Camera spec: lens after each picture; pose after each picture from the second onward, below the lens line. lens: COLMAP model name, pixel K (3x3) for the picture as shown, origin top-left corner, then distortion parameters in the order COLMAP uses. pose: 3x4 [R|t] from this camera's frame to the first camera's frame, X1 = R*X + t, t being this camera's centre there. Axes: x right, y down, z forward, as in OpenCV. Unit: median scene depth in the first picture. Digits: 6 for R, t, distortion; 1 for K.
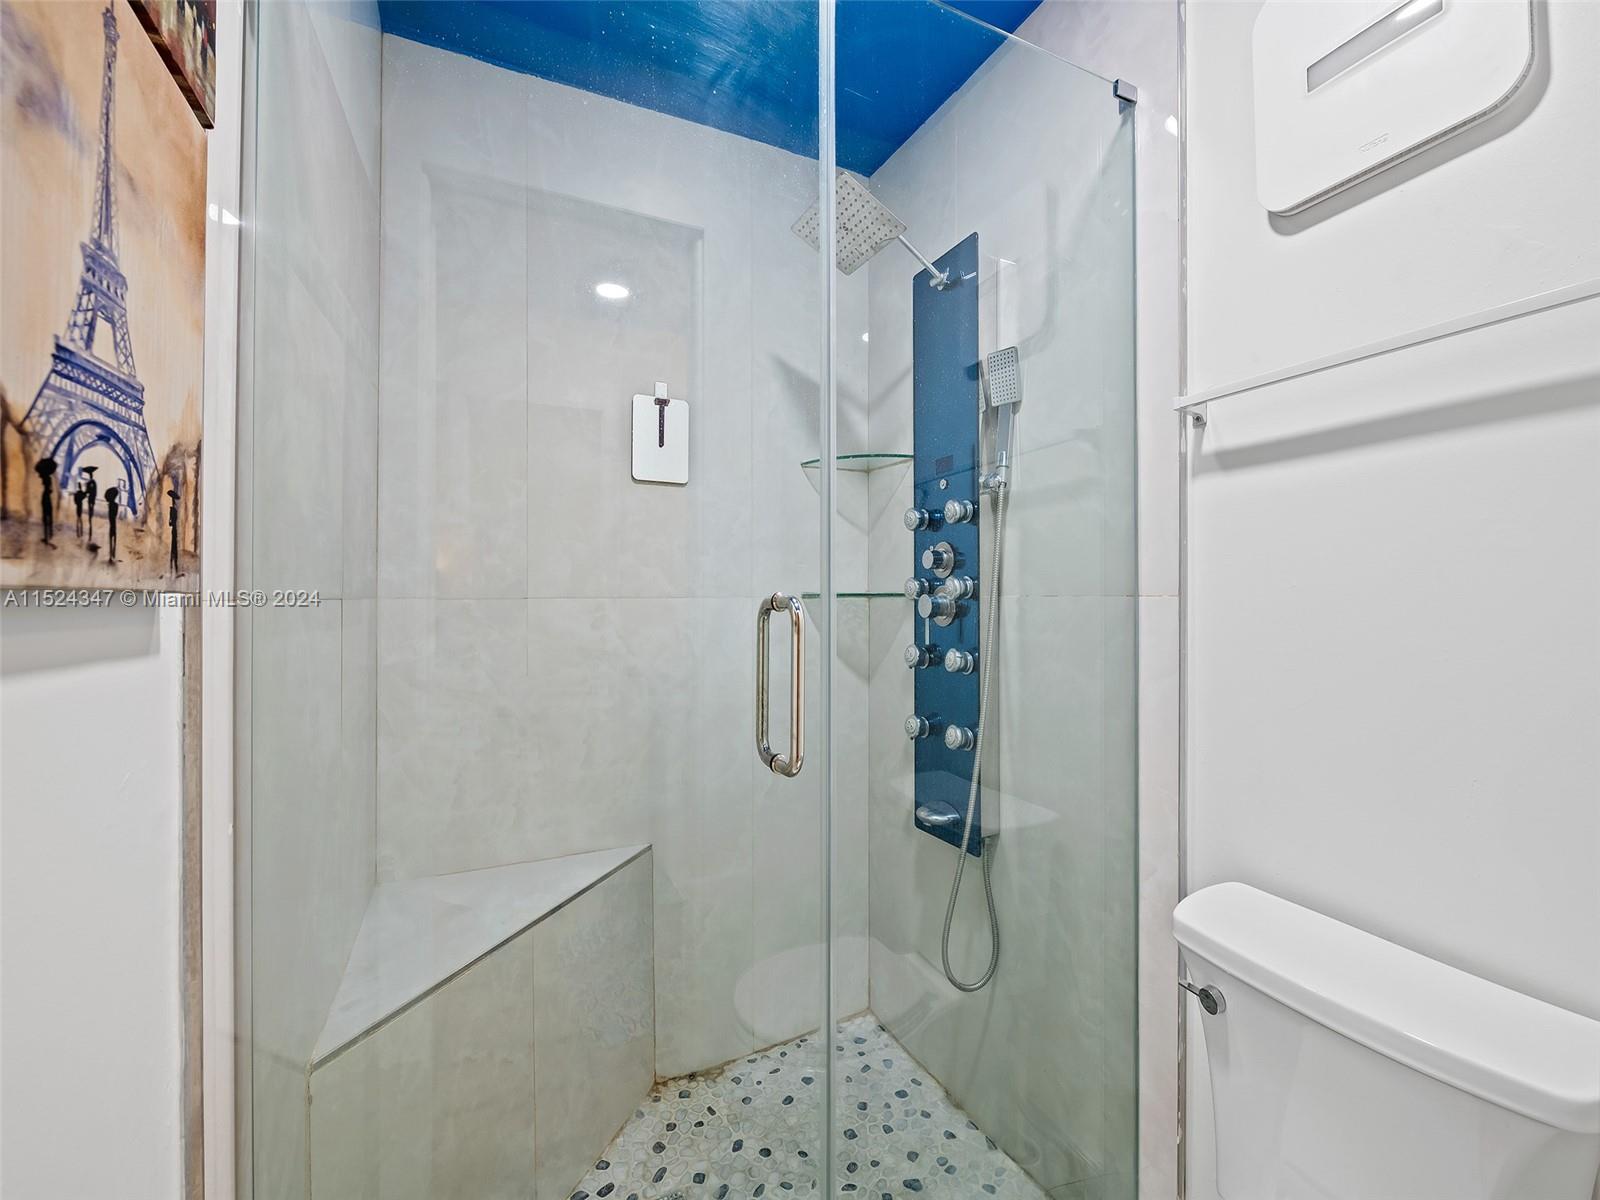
lens RADIAL K [[657.1, 0, 802.4], [0, 657.1, 598.4], [0, 0, 1]] dist [-0.000156, -0.000292]
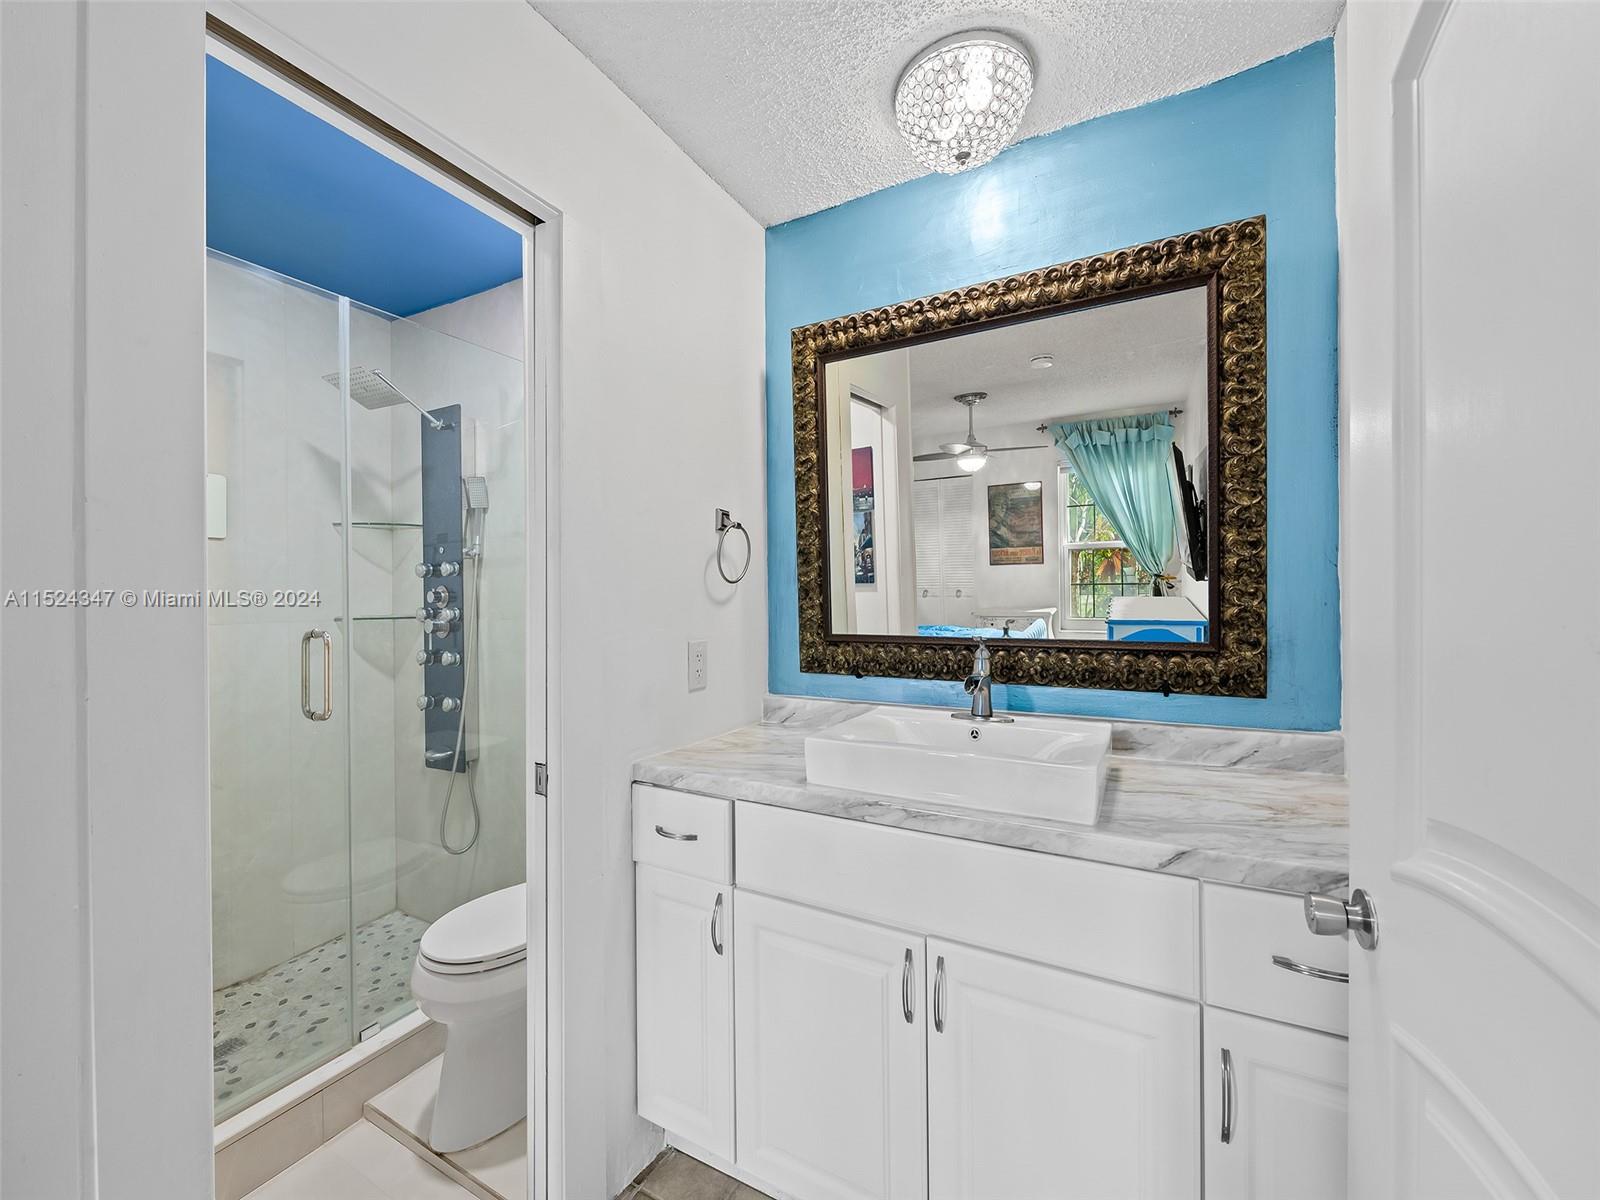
lens RADIAL K [[634.5, 0, 800.0], [0, 634.5, 600.0], [0, 0, 1]] dist [0.003561, -0.003036]
pose [[0.812505, -0.008572, 0.582891, 0.019373], [0.006876, 0.999963, 0.005121, -0.053942], [-0.582914, -0.000153, 0.812534, -0.797552]]
